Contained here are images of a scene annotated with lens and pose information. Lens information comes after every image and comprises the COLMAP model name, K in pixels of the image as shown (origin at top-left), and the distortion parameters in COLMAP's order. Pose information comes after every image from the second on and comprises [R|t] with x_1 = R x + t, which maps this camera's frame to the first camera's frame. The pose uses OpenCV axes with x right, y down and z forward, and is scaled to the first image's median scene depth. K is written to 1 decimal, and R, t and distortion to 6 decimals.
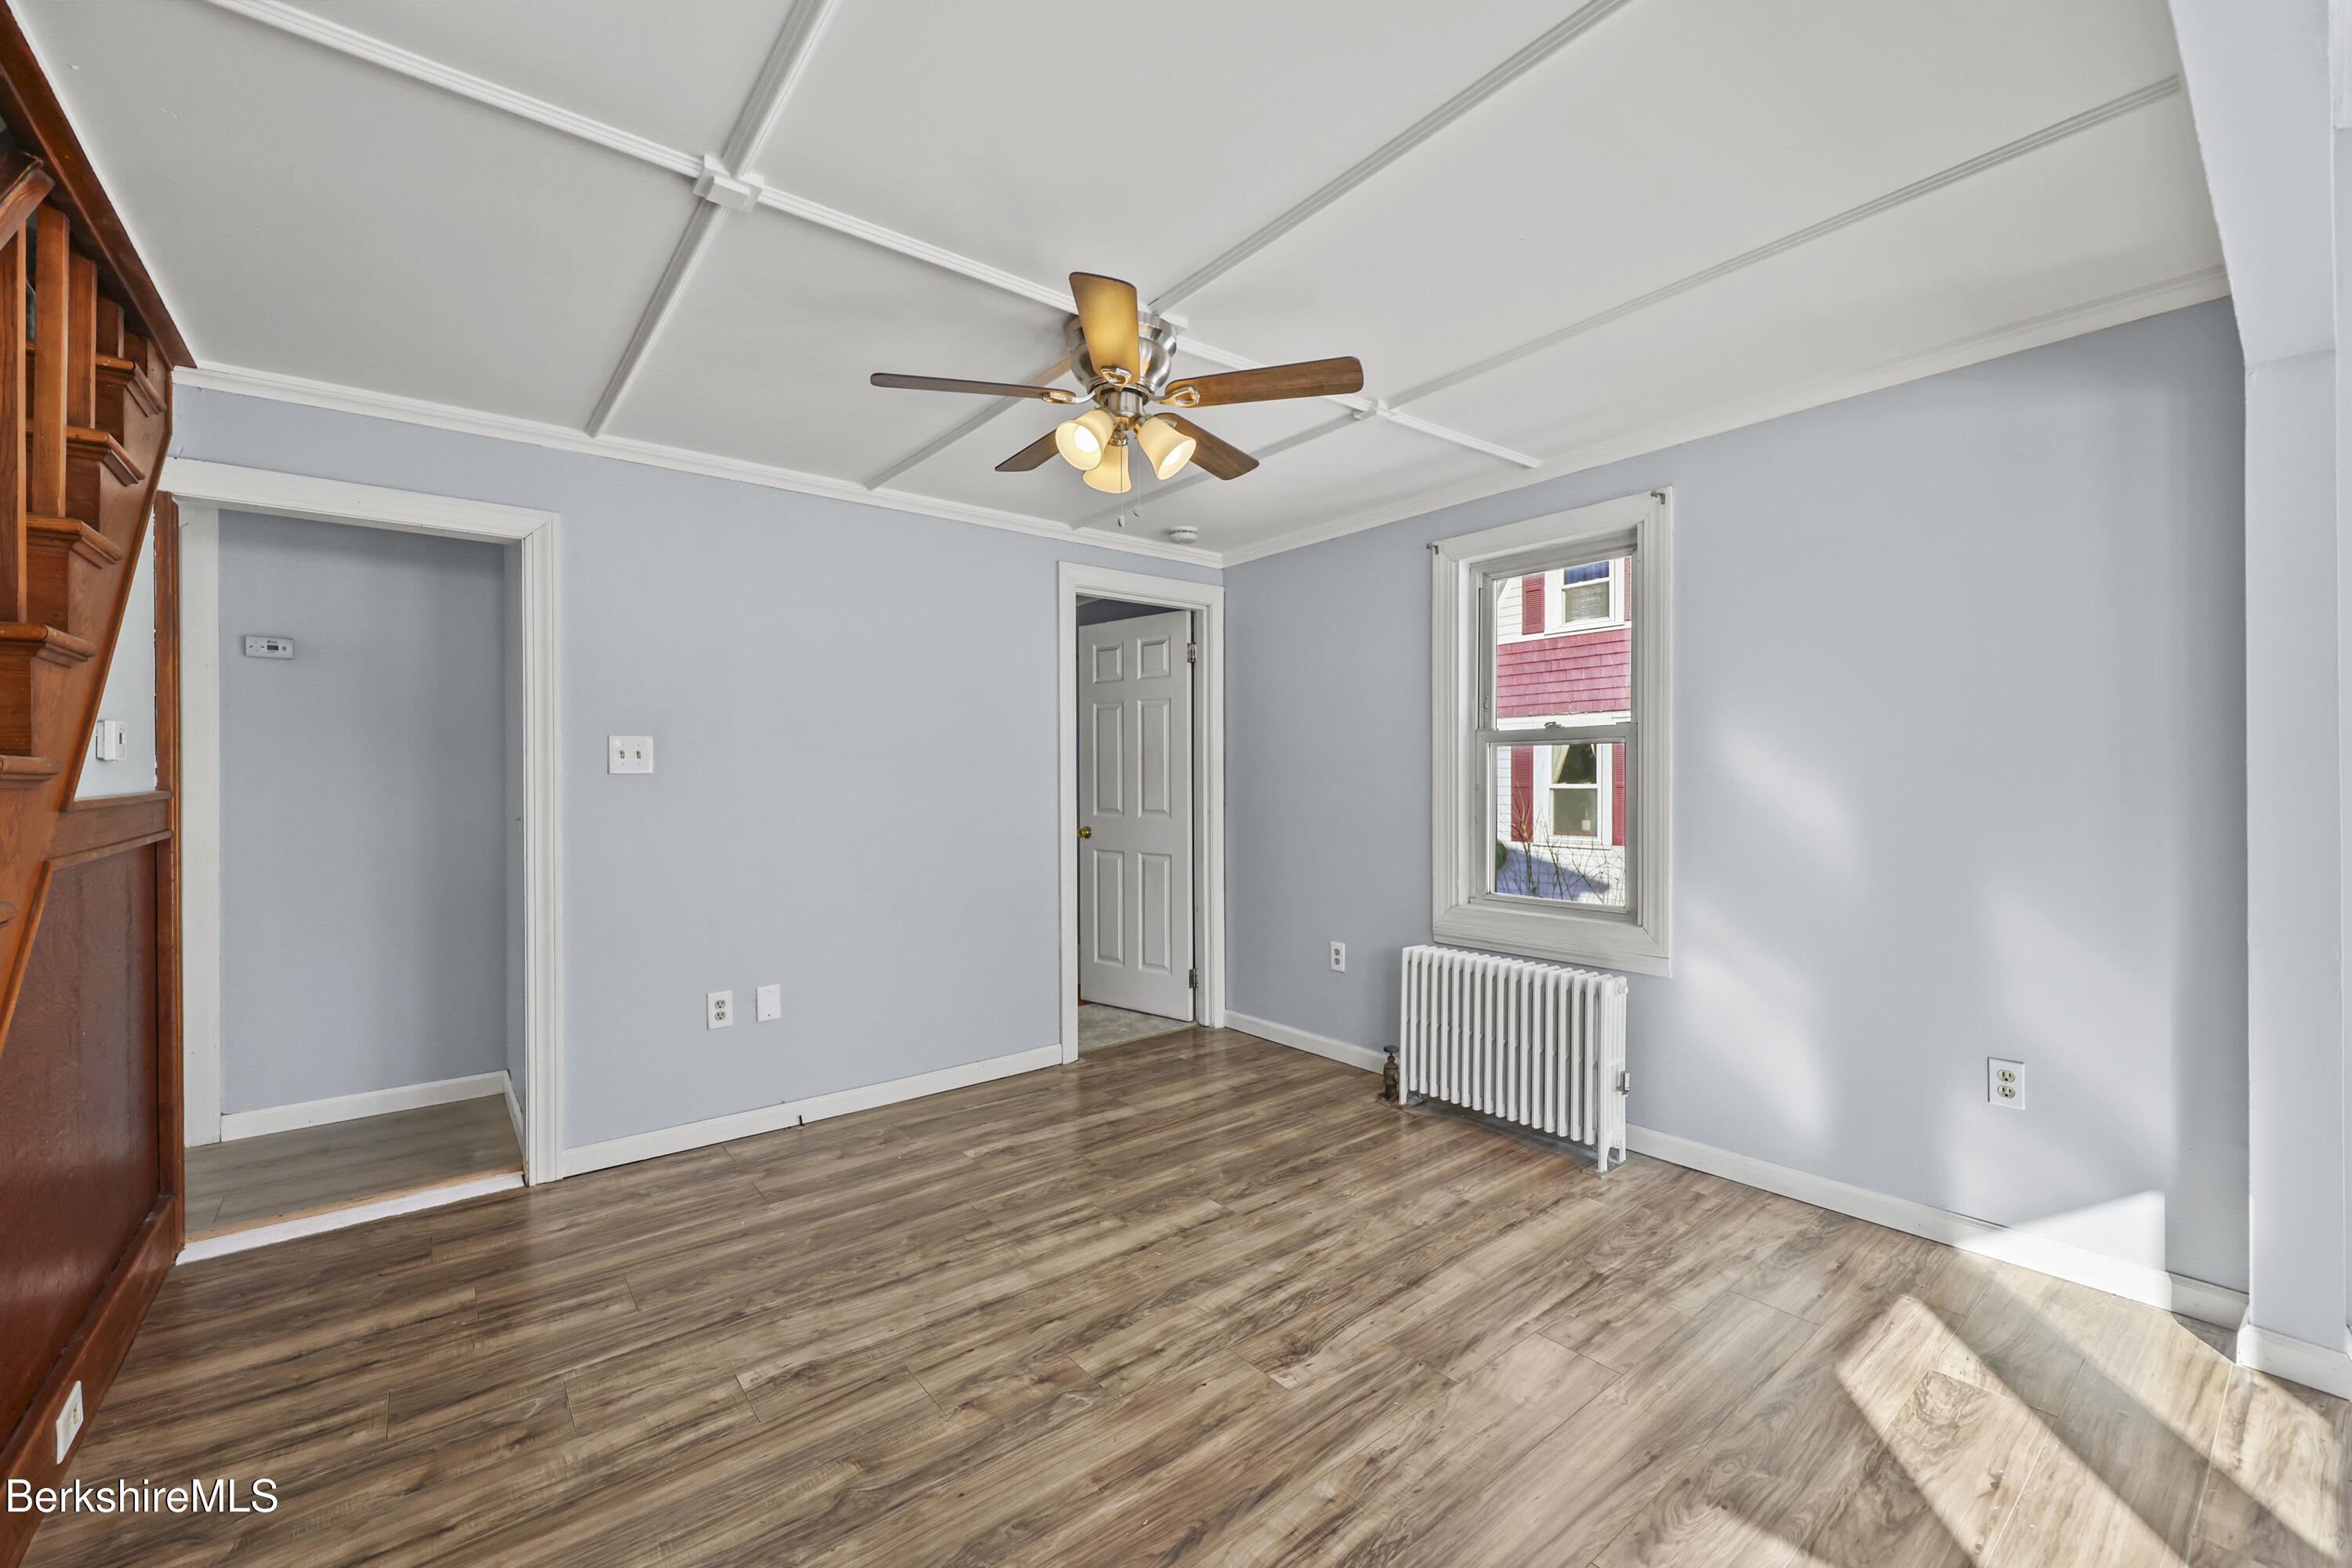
lens RADIAL K [[944.5, 0, 1179.4], [0, 944.5, 790.4], [0, 0, 1]] dist [0.000089, -0.000209]
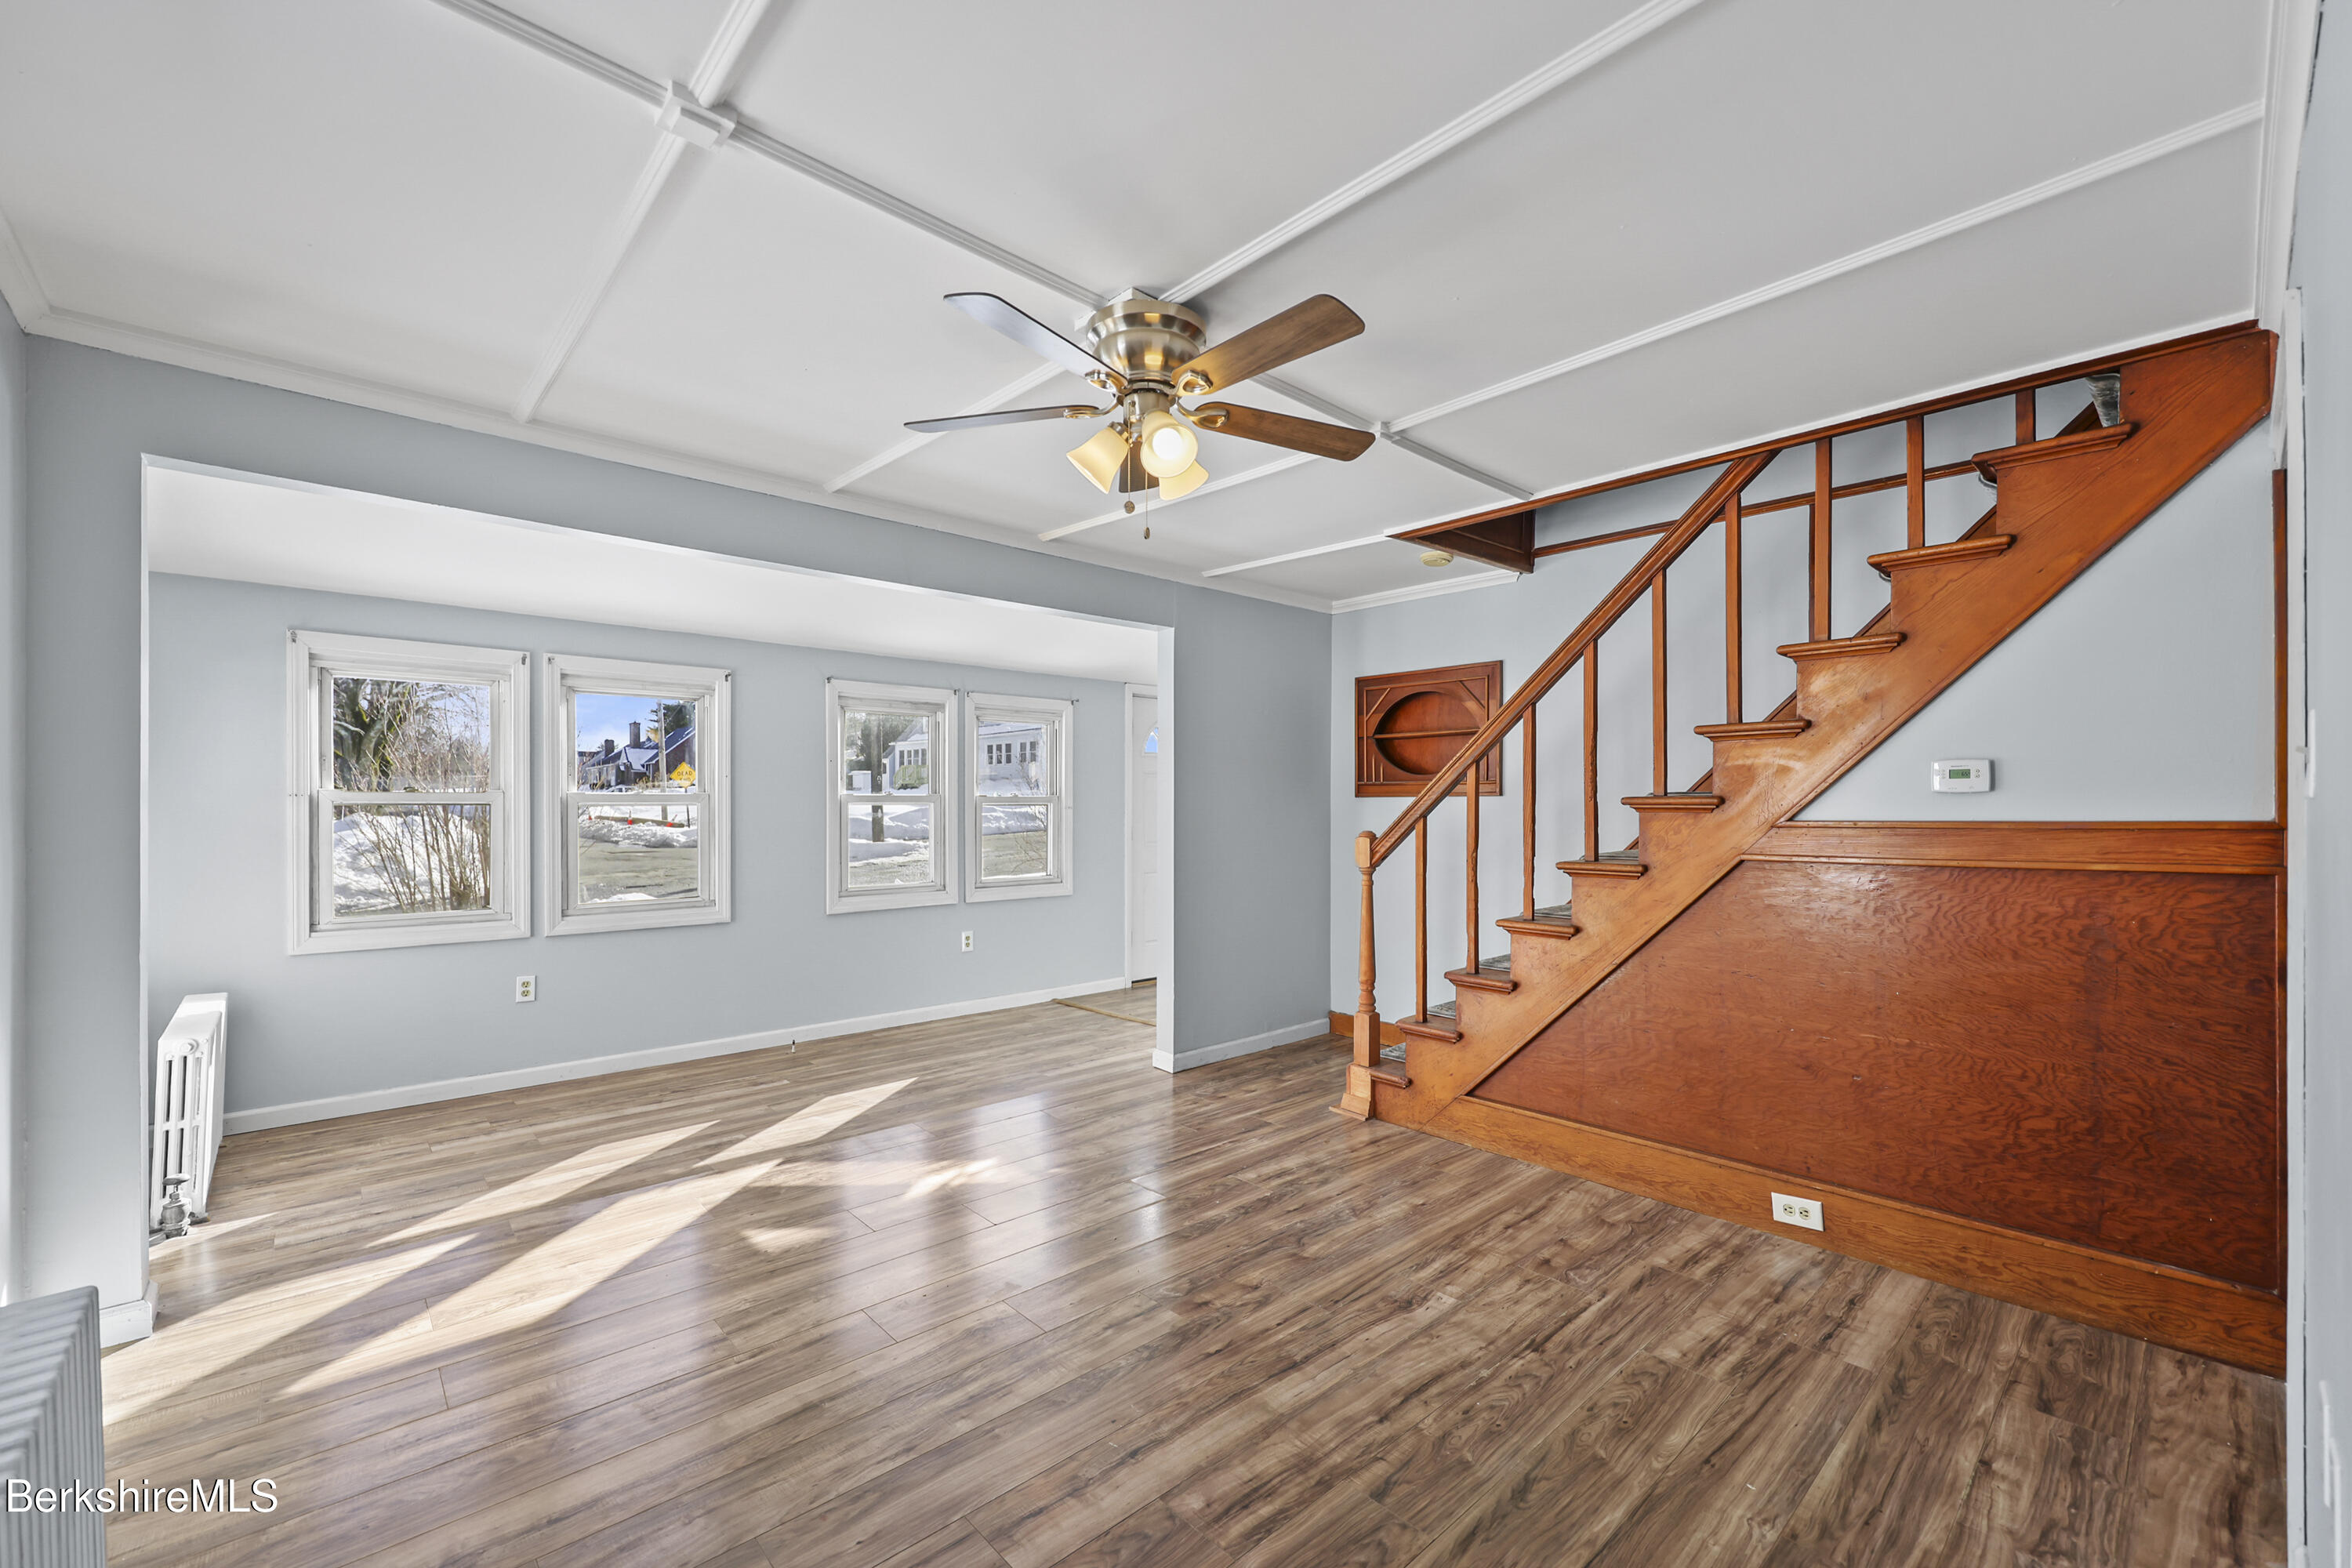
lens RADIAL K [[944.5, 0, 1181.7], [0, 944.5, 805.4], [0, 0, 1]] dist [0.000089, -0.000209]
pose [[-0.997806, 0.003774, -0.066101, -0.028917], [0.003141, 0.999948, 0.009674, -0.023056], [0.066134, 0.009445, -0.997766, 1.709306]]
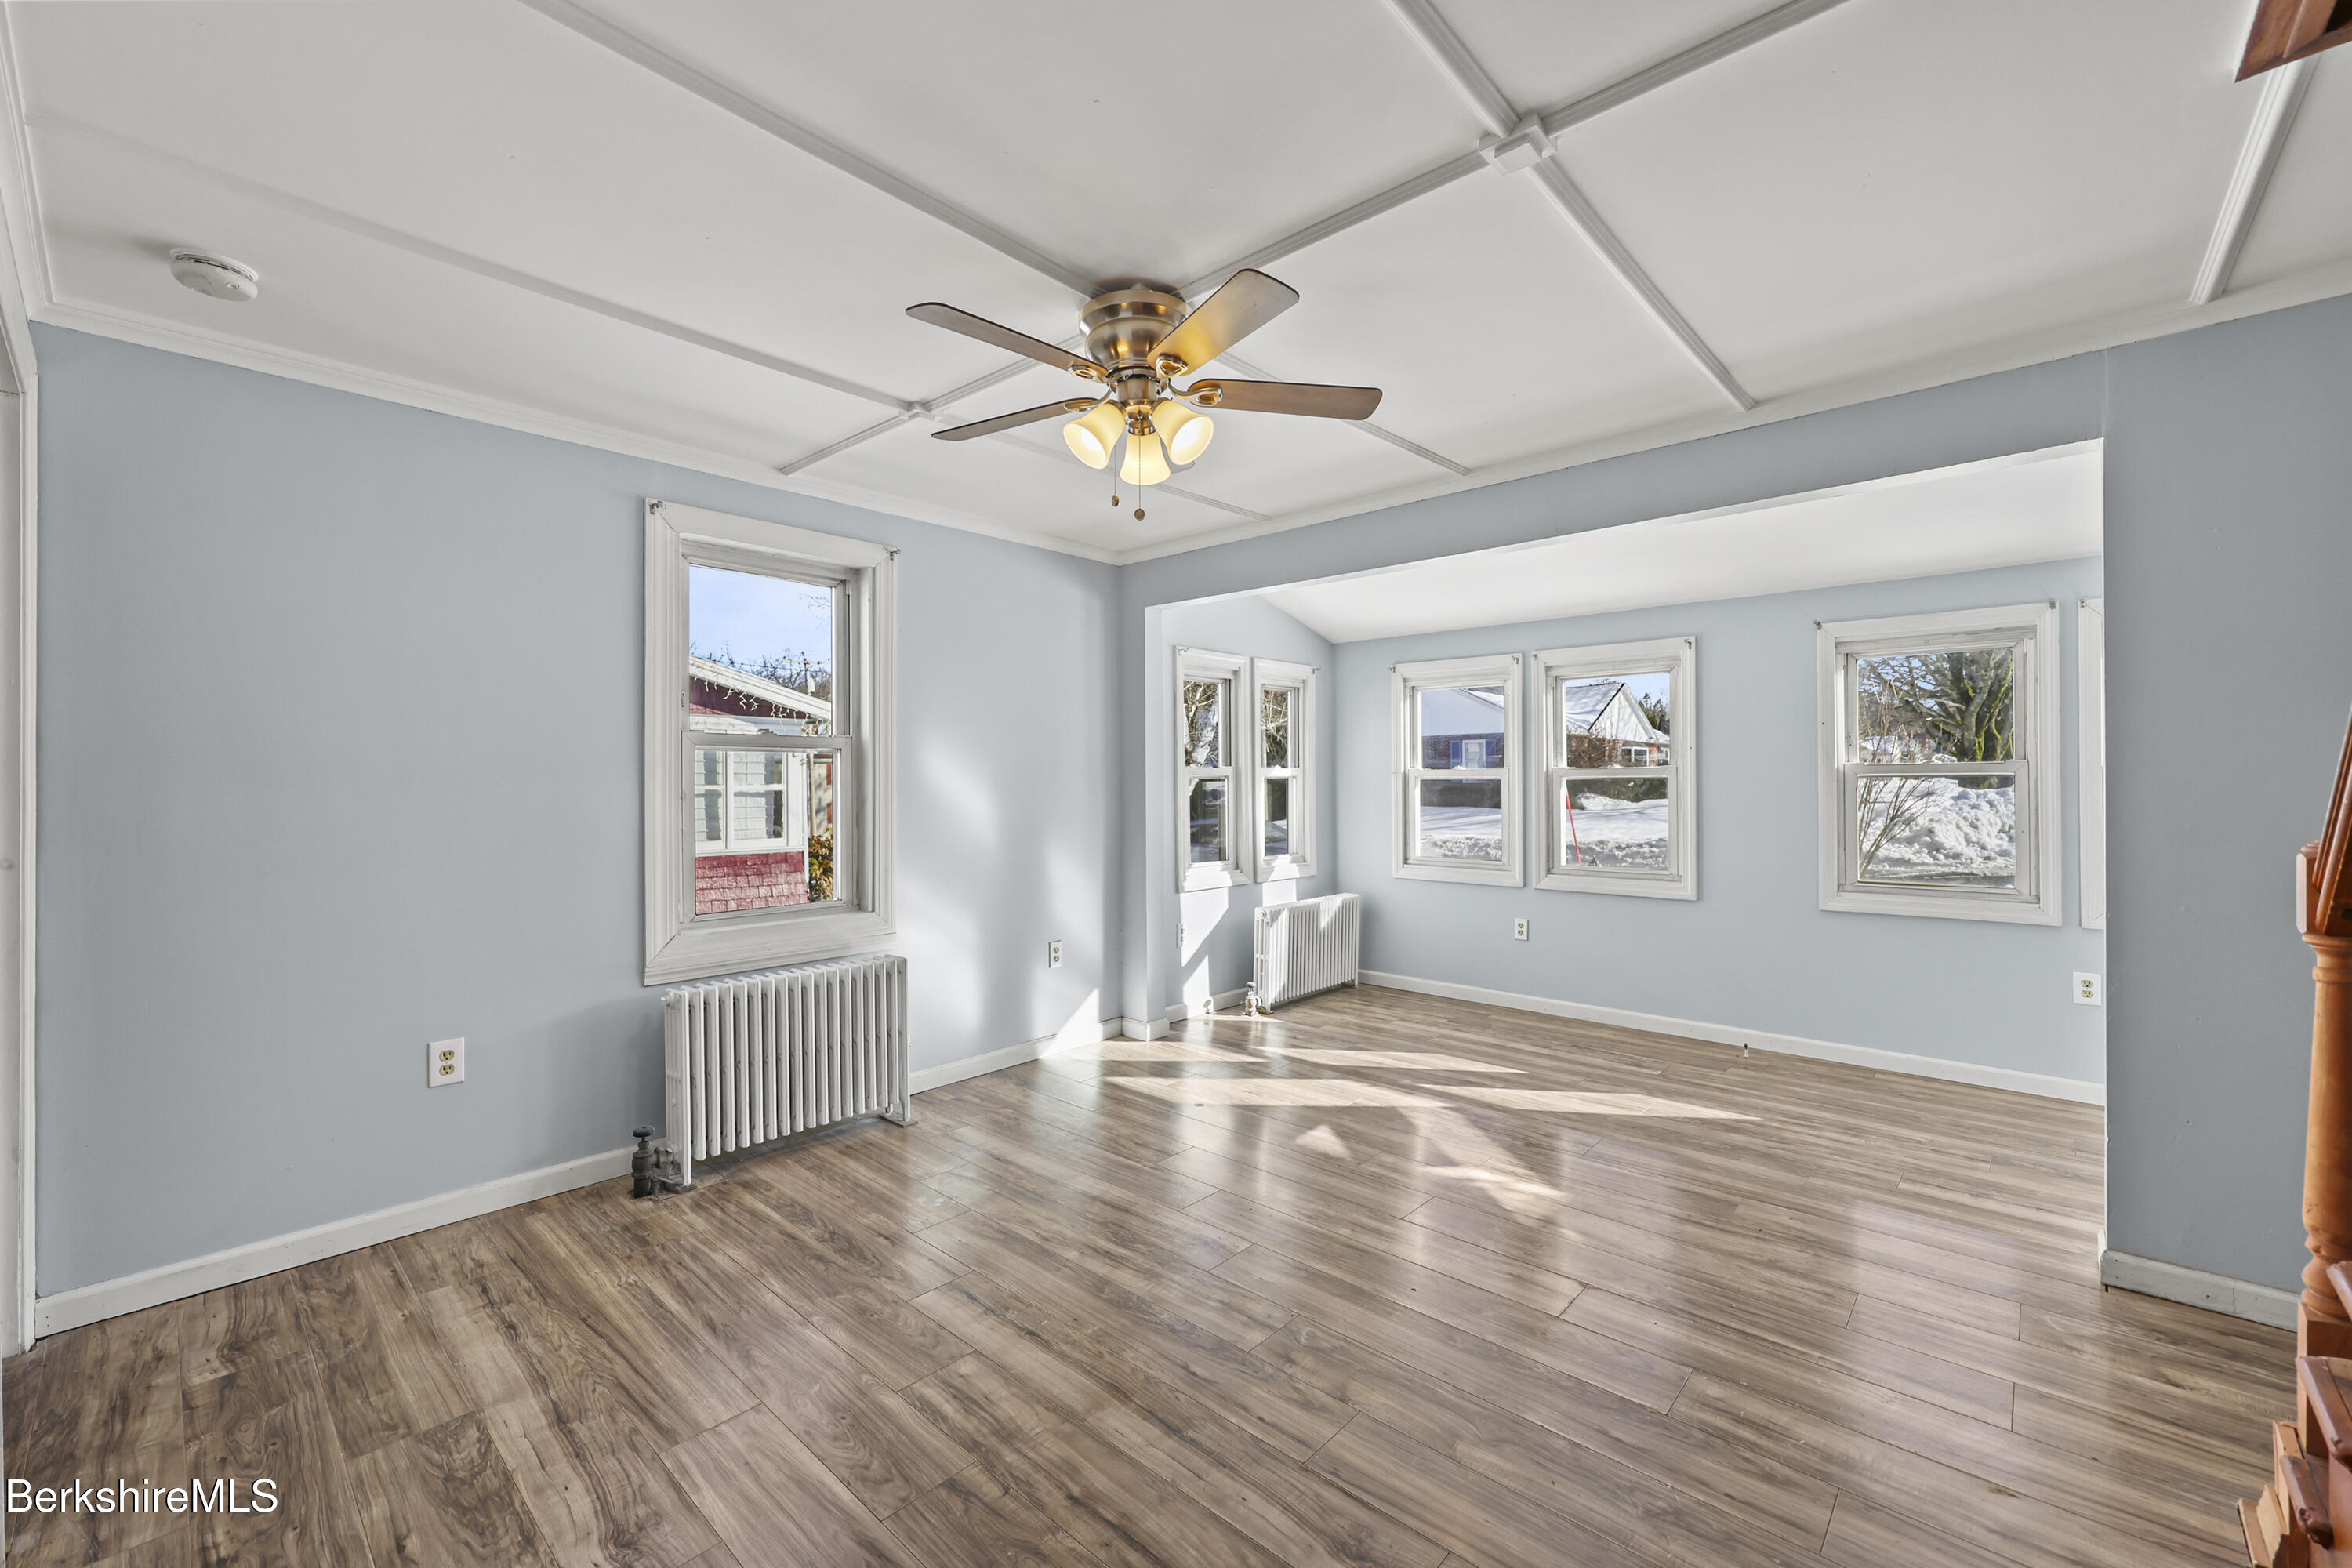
lens RADIAL K [[944.5, 0, 1184.7], [0, 944.5, 786.8], [0, 0, 1]] dist [0.000089, -0.000209]
pose [[-0.156948, 0.001651, 0.987606, -0.892450], [0.016739, 0.999859, 0.000988, -0.006245], [-0.987465, 0.016686, -0.156953, 0.979980]]
